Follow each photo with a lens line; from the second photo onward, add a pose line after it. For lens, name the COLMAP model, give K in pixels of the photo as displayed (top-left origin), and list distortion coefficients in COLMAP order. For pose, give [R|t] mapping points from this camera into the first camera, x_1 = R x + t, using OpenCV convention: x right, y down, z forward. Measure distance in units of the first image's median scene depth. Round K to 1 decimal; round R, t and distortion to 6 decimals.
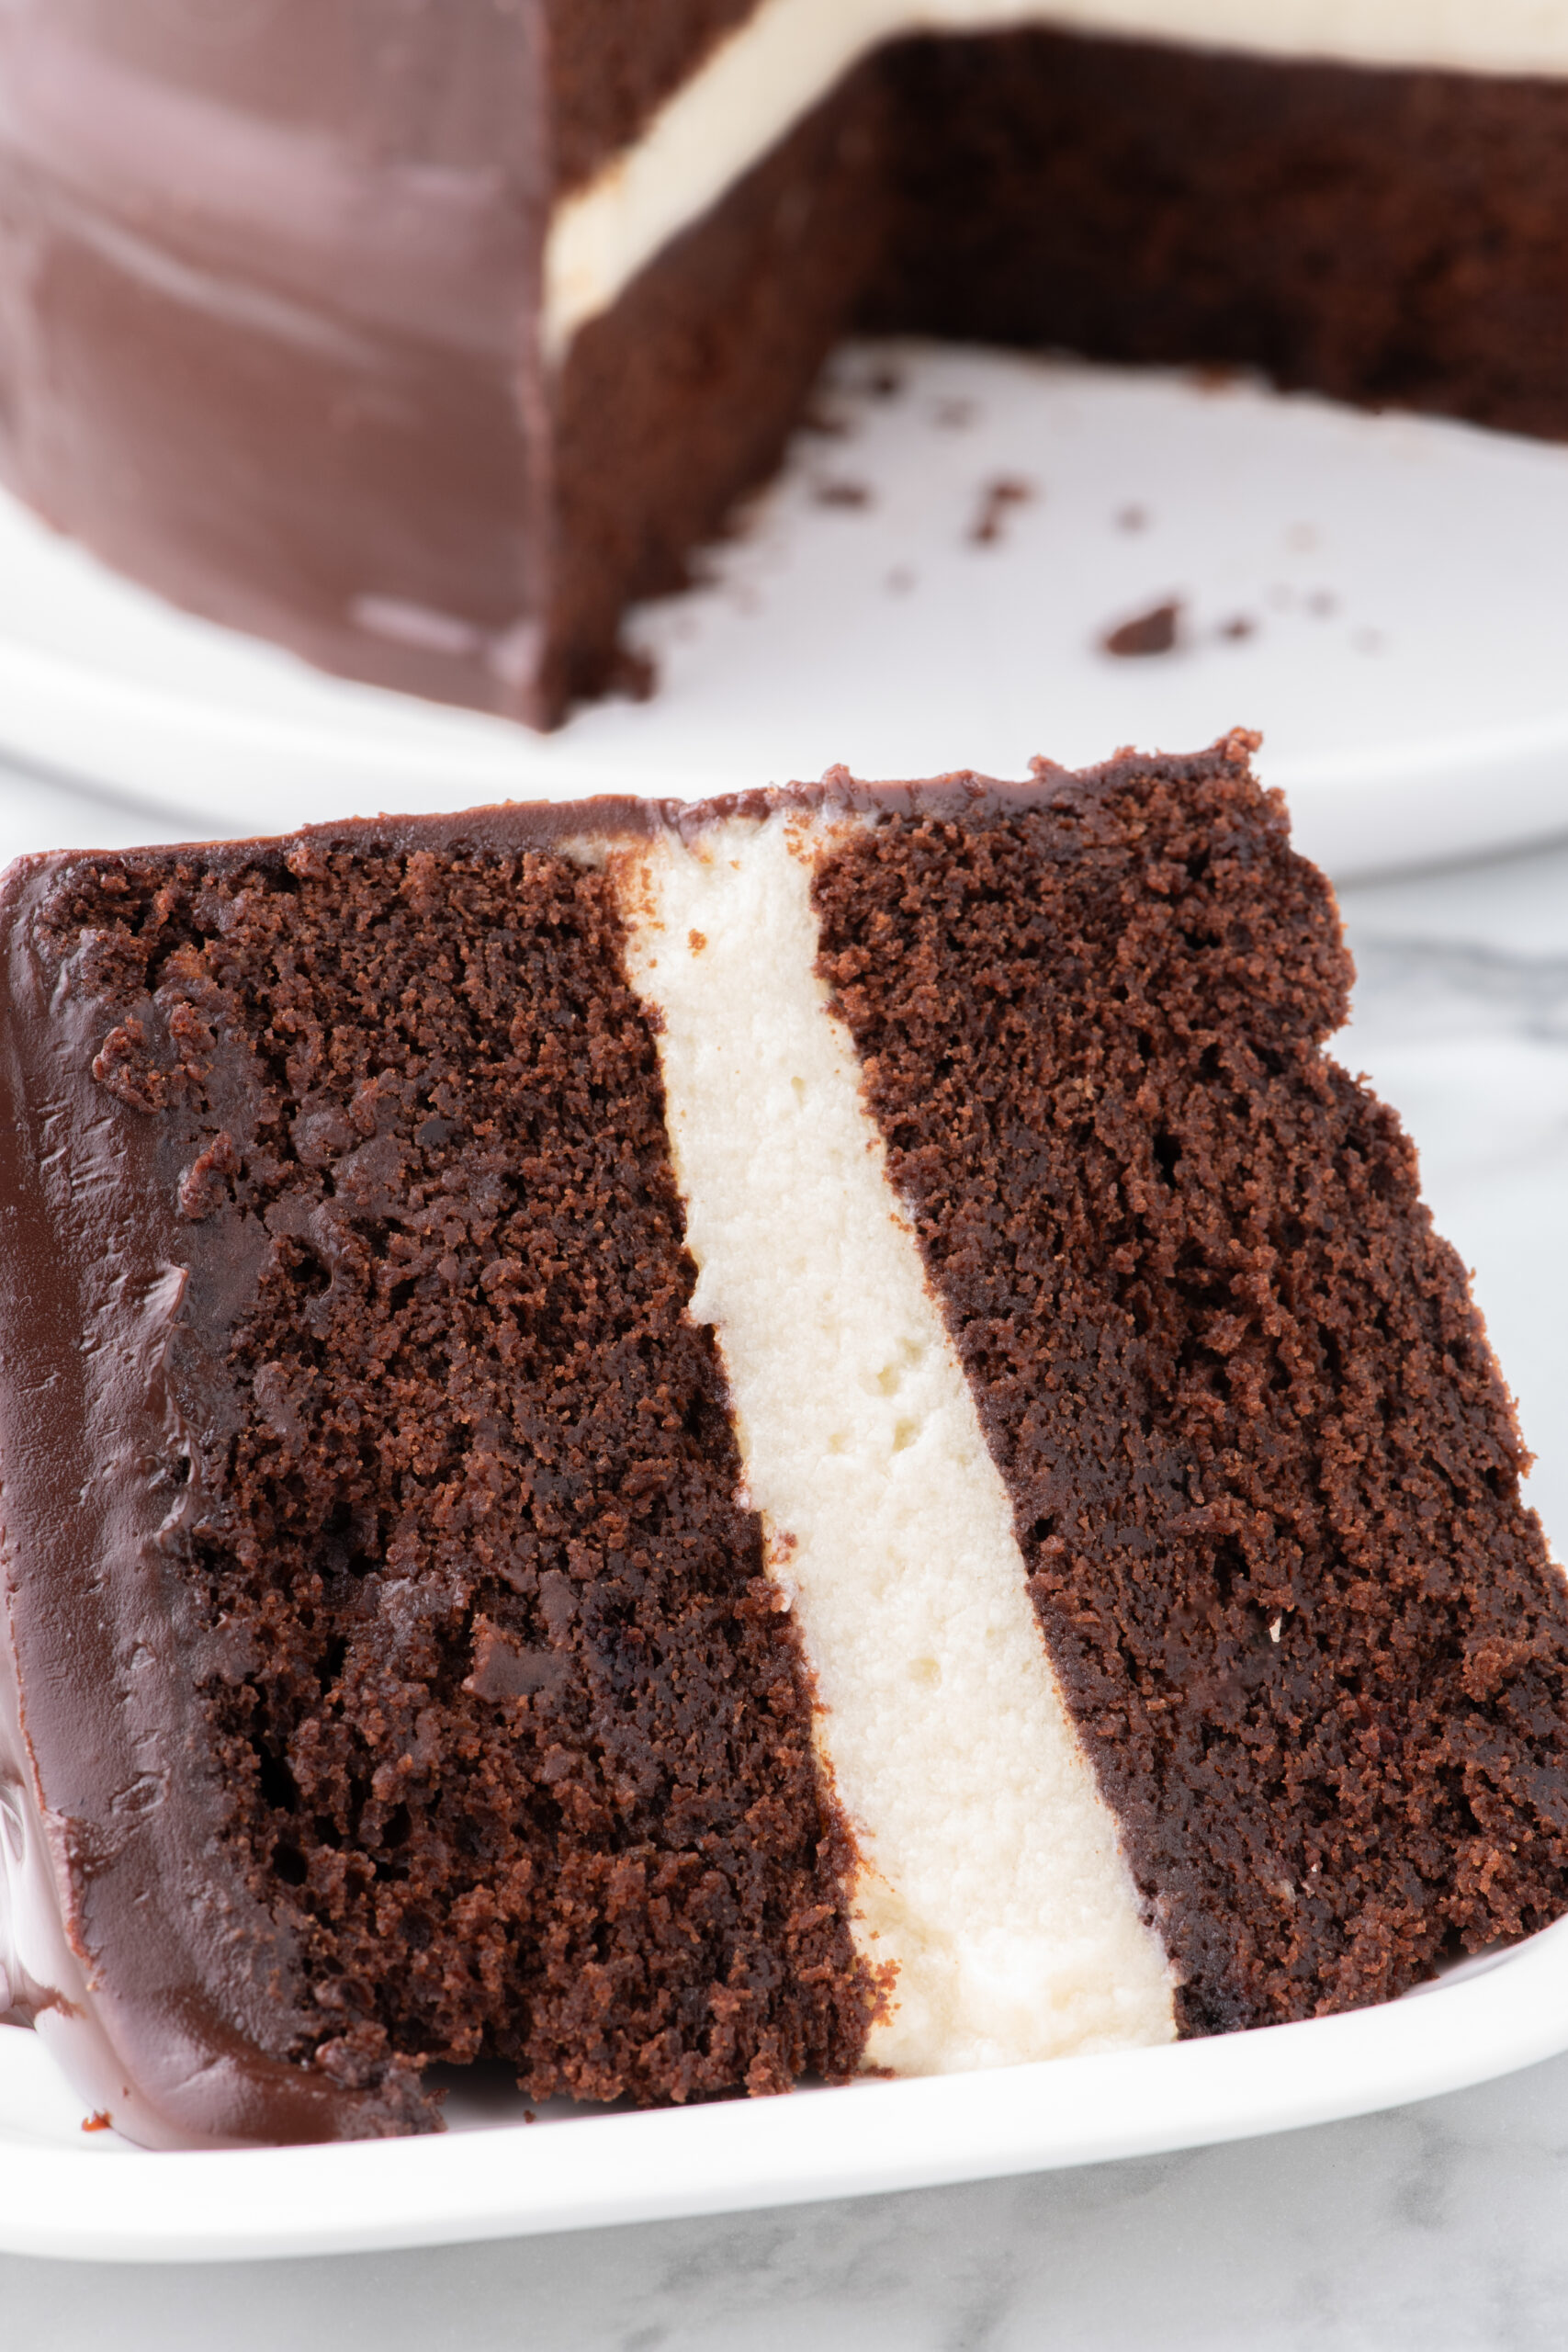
lens RADIAL K [[8555.4, 0, 784.0], [0, 8555.4, 1176.0], [0, 0, 1]] dist [-0.201540, 0.752241]
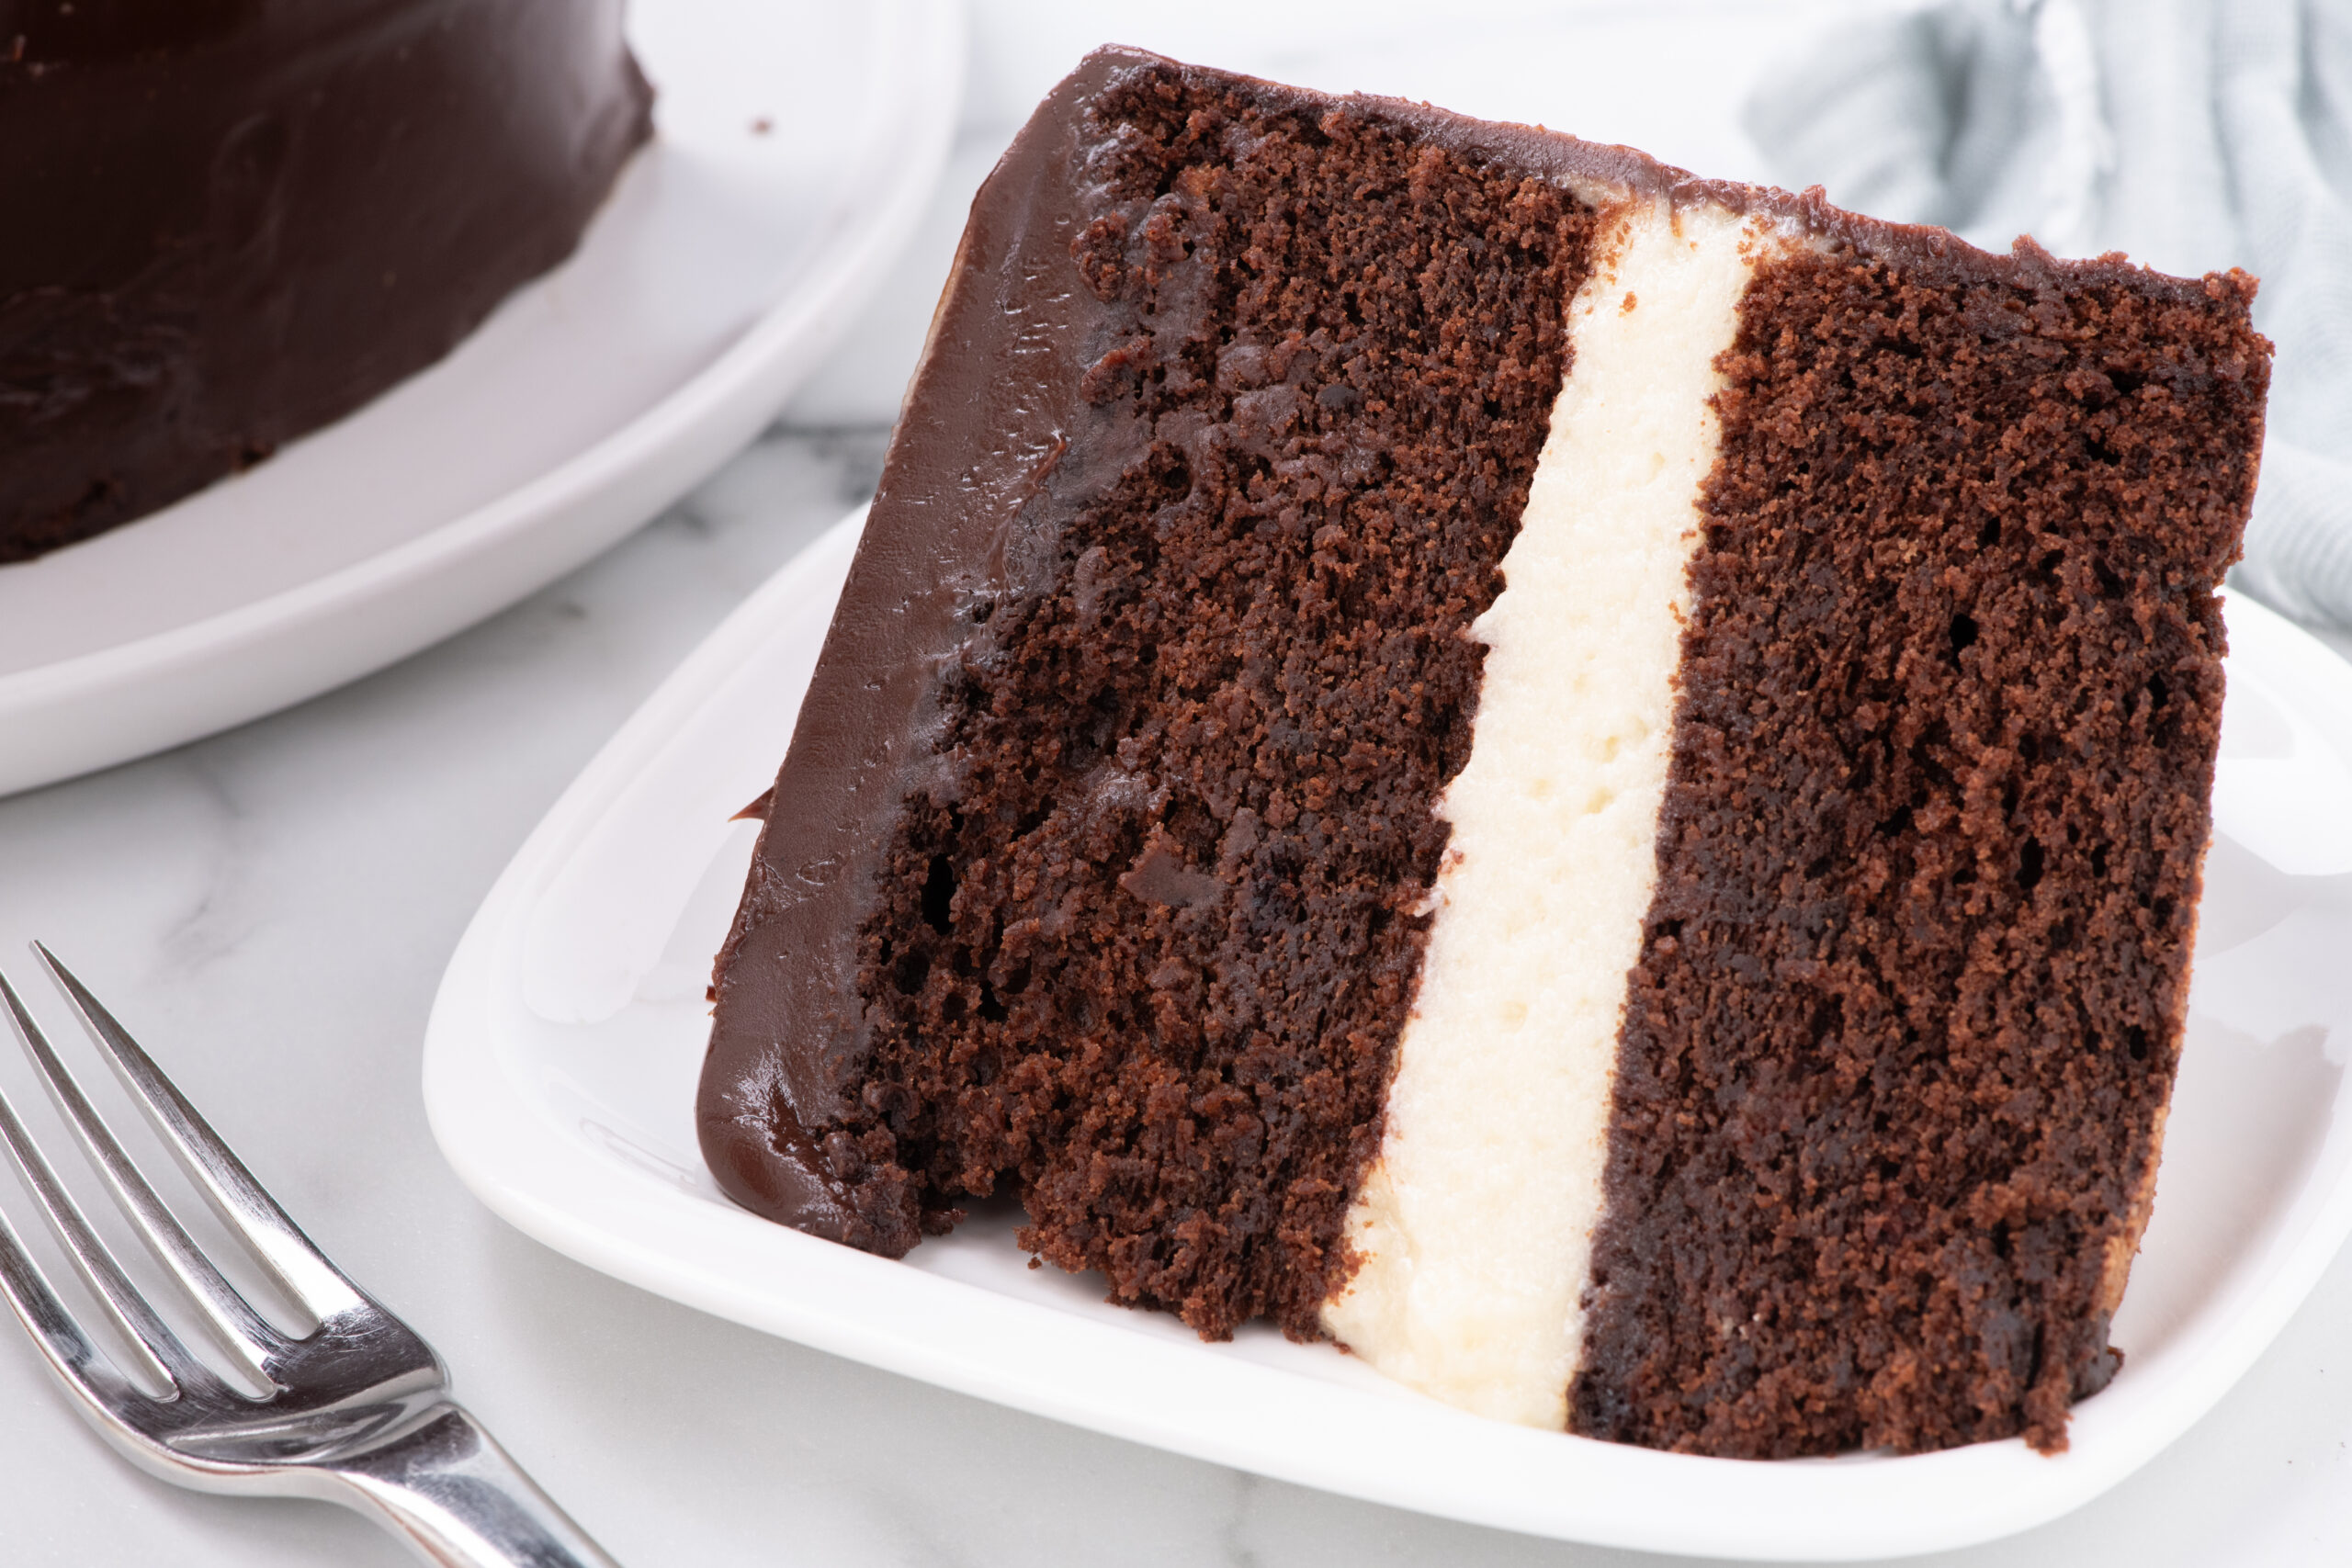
lens RADIAL K [[8555.4, 0, 1176.0], [0, 8555.4, 784.0], [0, 0, 1]] dist [-0.201540, 0.752241]
pose [[0.795151, 0.332252, -0.507291, 0.510618], [-0.276254, 0.943166, 0.184718, -0.153689], [0.539833, -0.006738, 0.841745, 0.072894]]
